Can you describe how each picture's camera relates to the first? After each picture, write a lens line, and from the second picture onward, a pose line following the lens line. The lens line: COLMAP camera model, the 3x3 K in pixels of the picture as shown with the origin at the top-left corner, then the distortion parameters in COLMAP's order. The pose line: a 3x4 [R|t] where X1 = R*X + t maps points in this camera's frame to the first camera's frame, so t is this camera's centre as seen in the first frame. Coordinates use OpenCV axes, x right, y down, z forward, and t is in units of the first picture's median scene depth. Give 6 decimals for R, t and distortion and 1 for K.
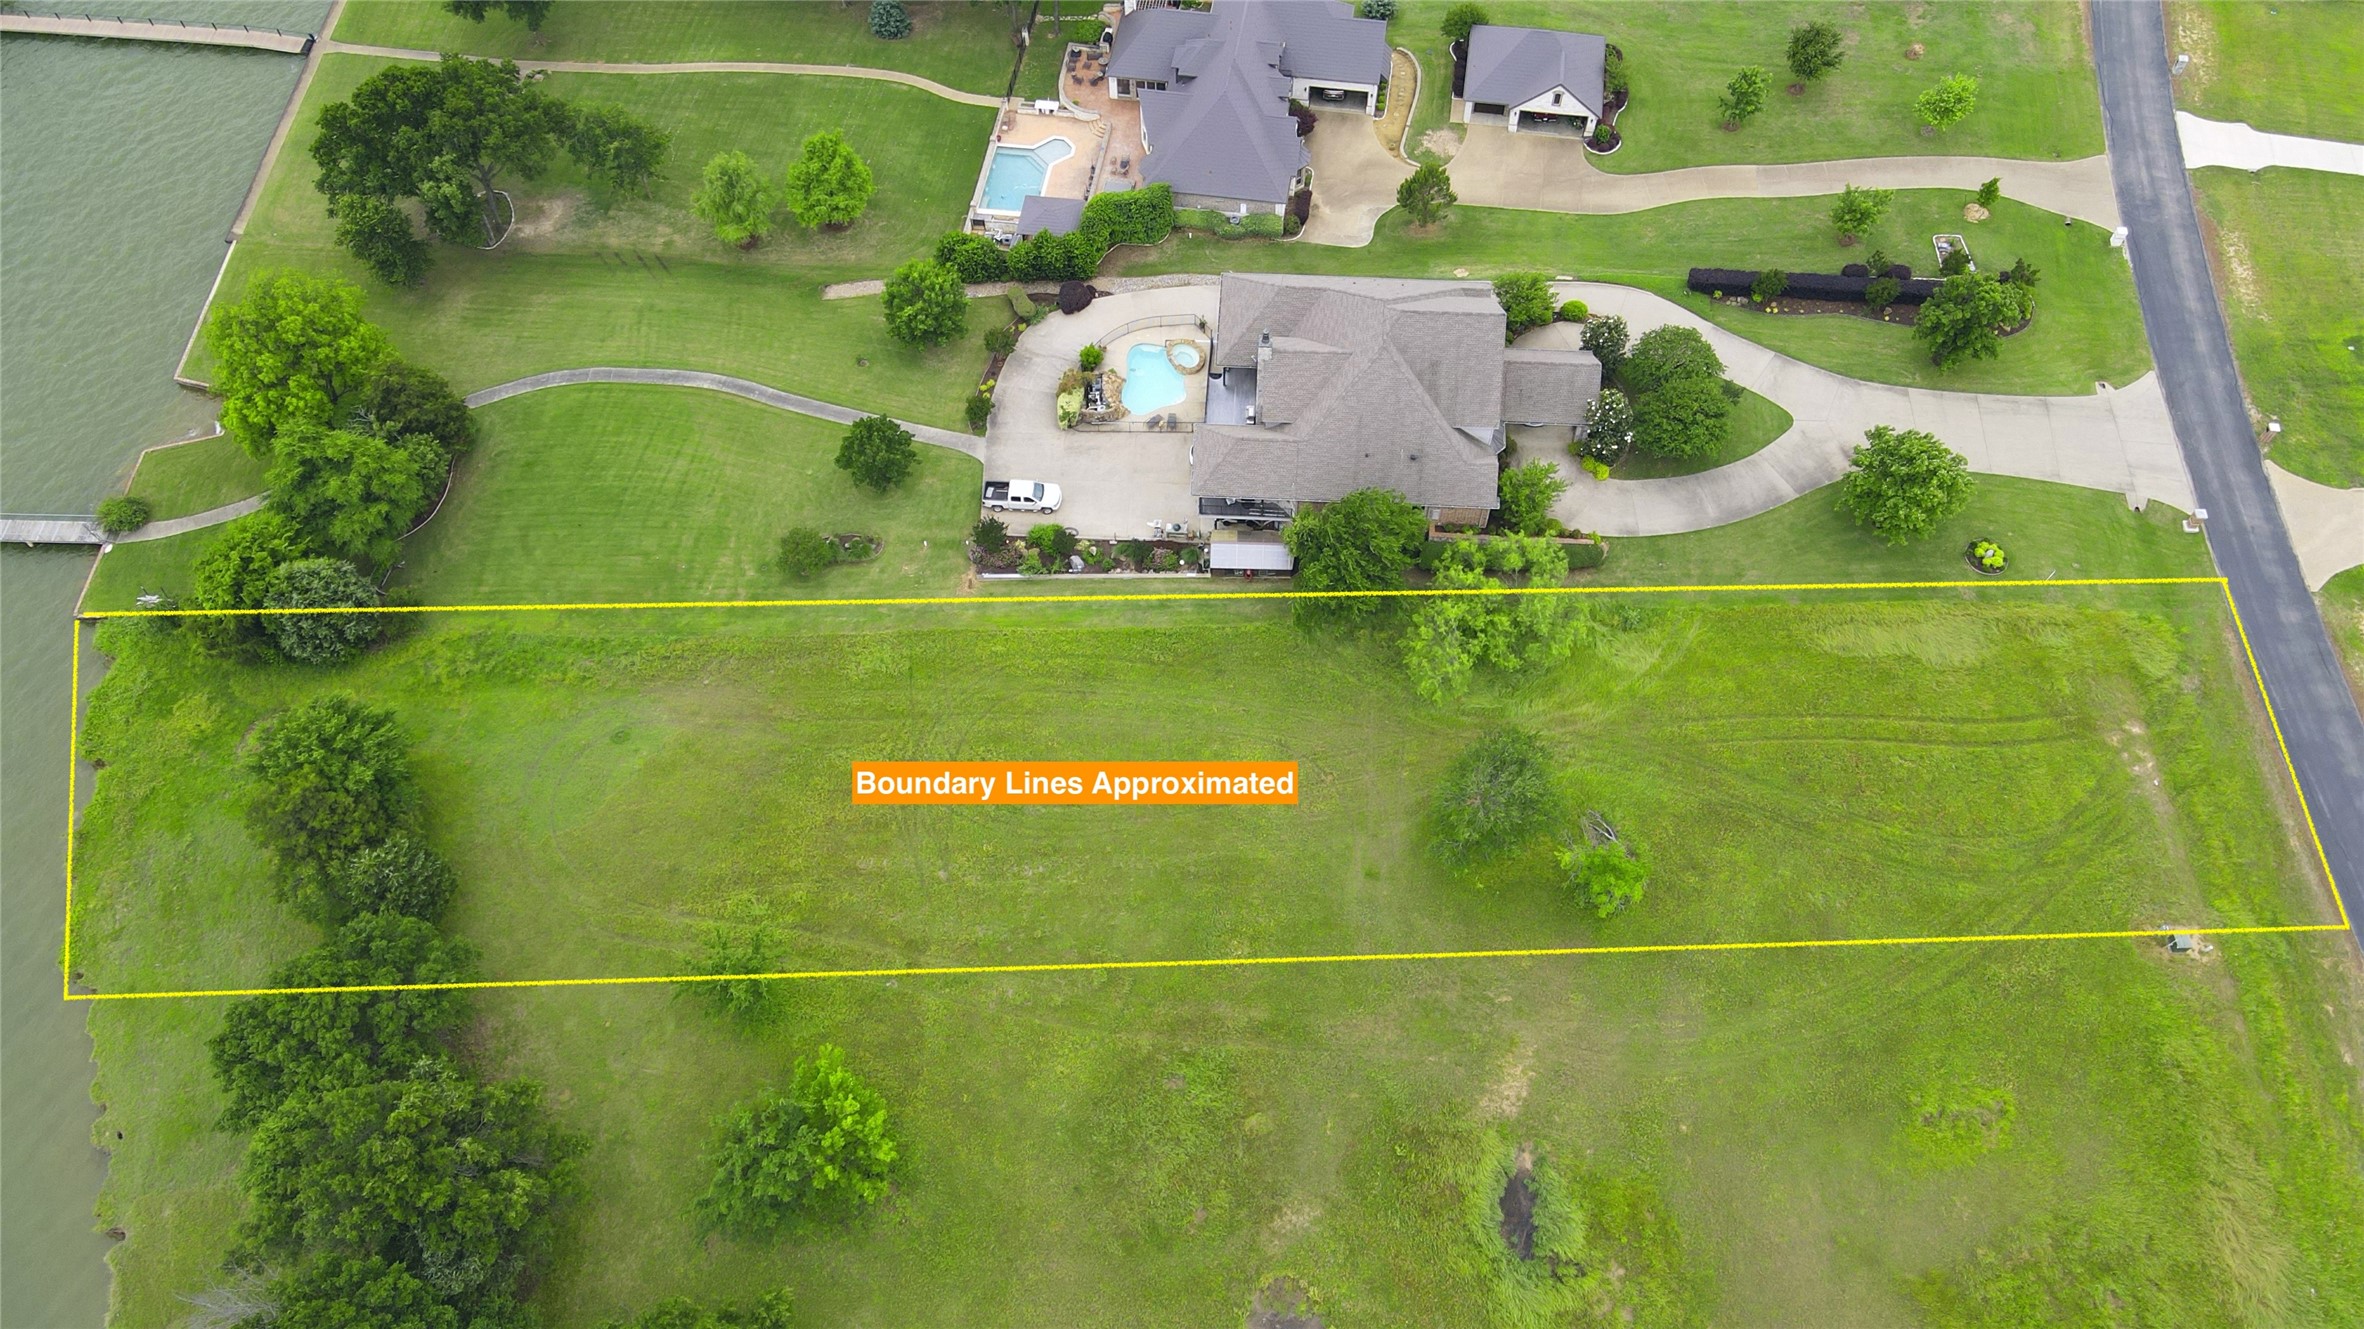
lens RADIAL K [[1754.6, 0, 1182.1], [0, 1754.6, 657.2], [0, 0, 1]] dist [-0.002973, 0.024230]
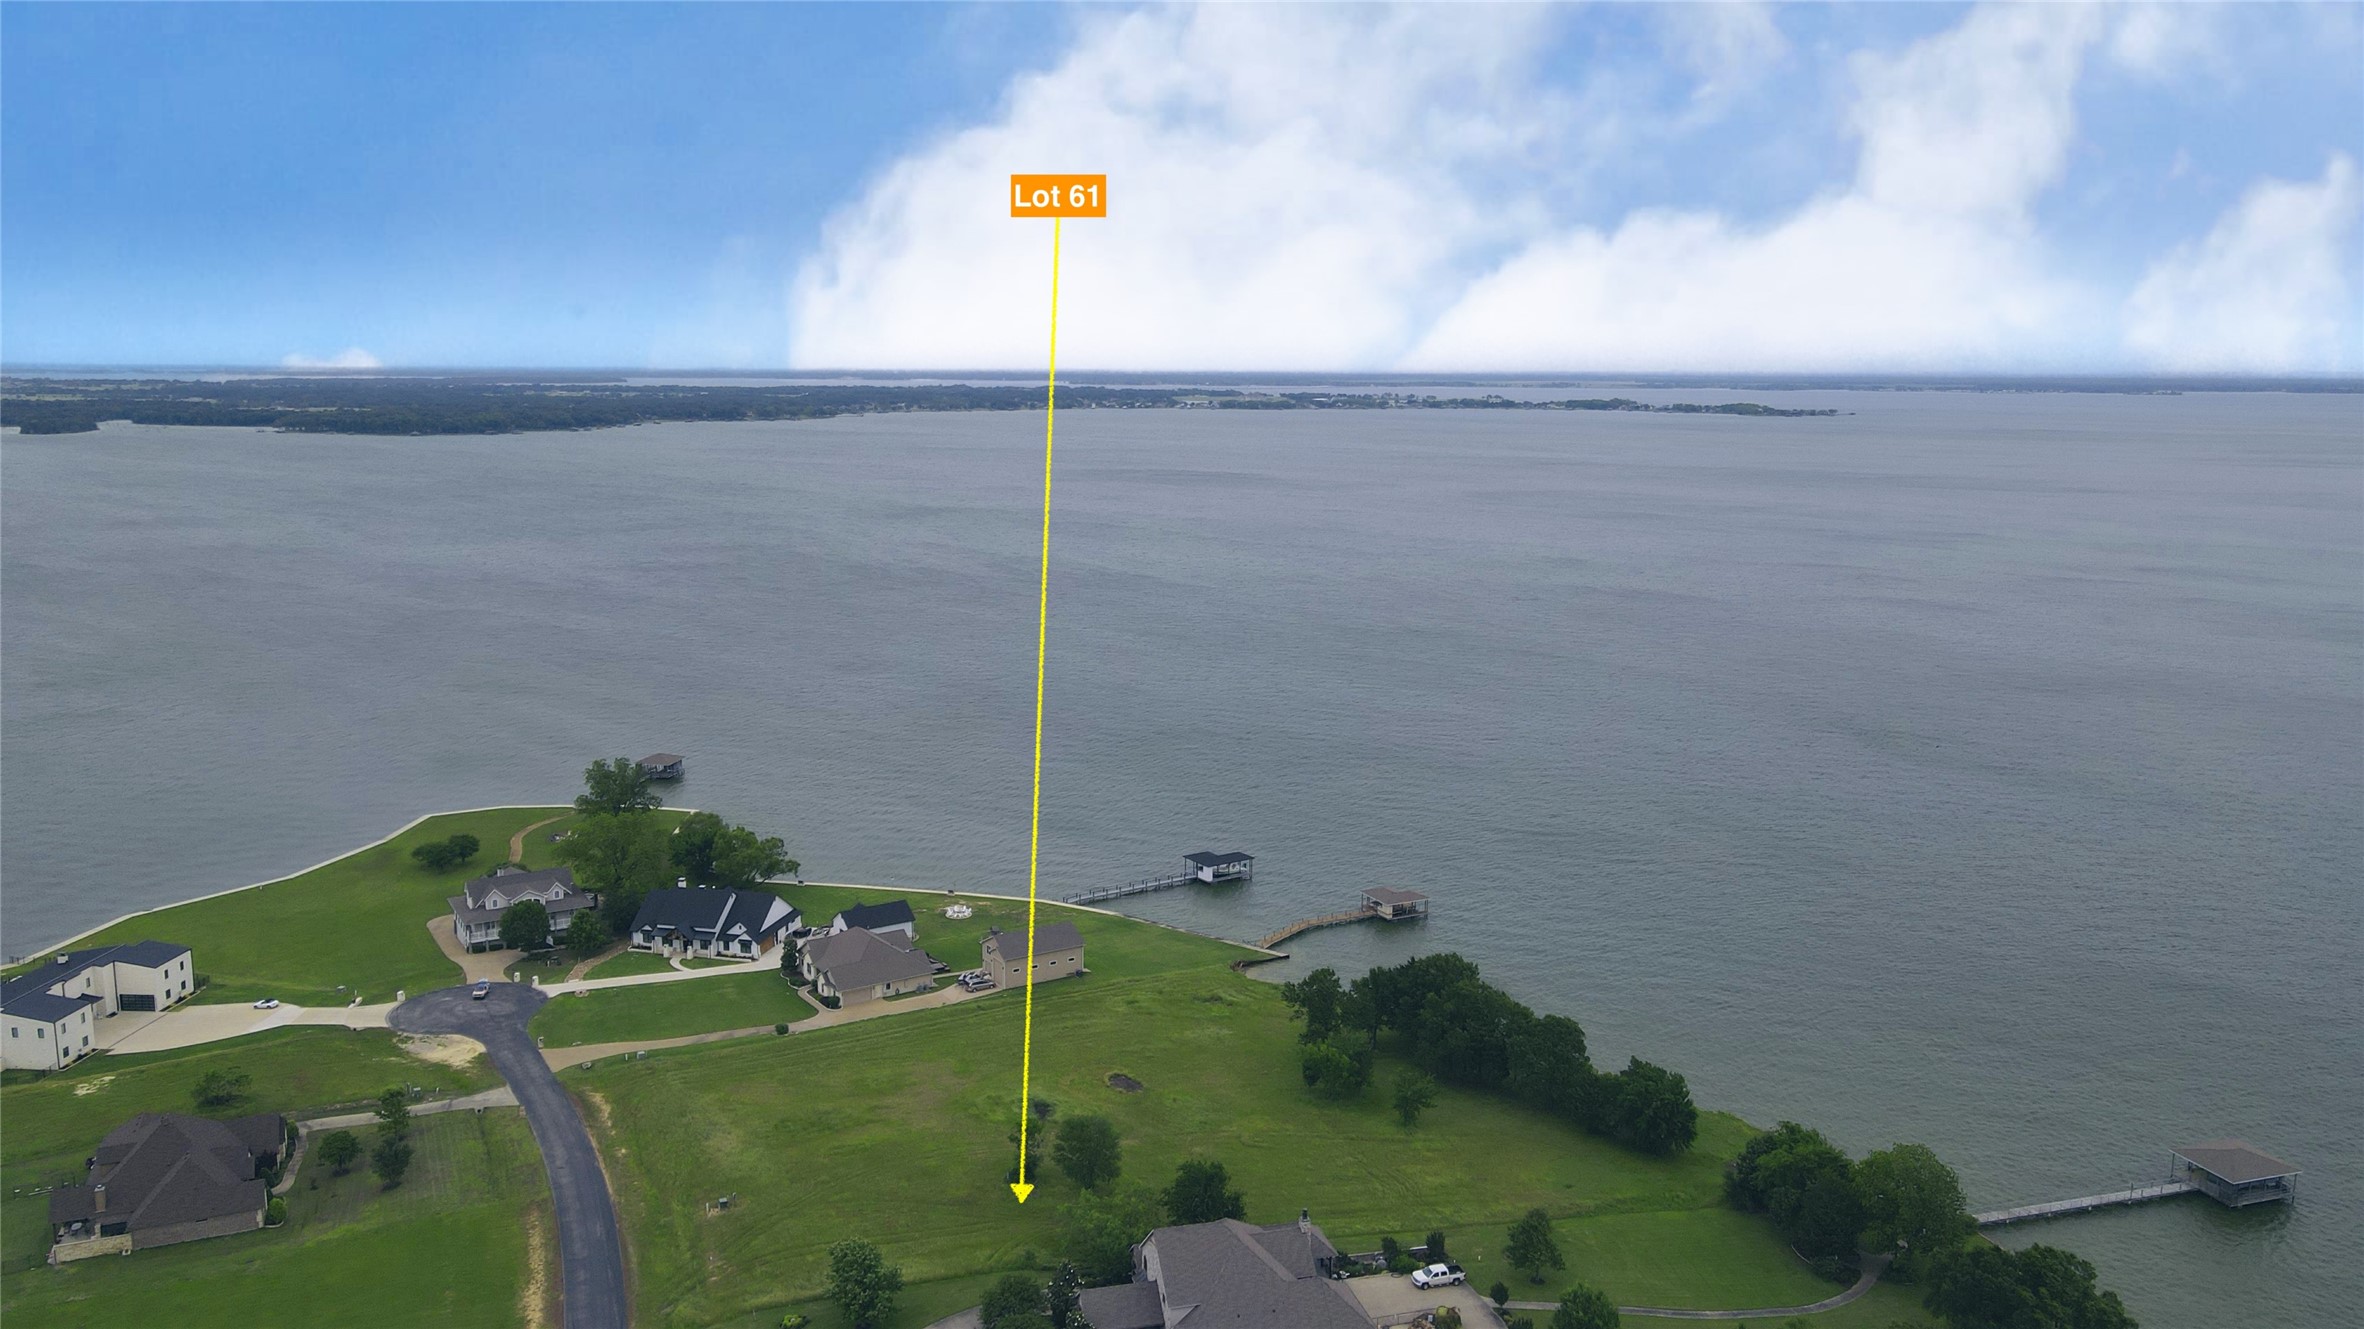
lens RADIAL K [[1754.6, 0, 1185.4], [0, 1754.6, 640.9], [0, 0, 1]] dist [-0.002973, 0.024230]
pose [[-0.947010, 0.063502, -0.314865, 0.597112], [-0.266939, 0.389616, 0.881444, -1.702056], [0.178650, 0.918785, -0.352019, 1.094699]]
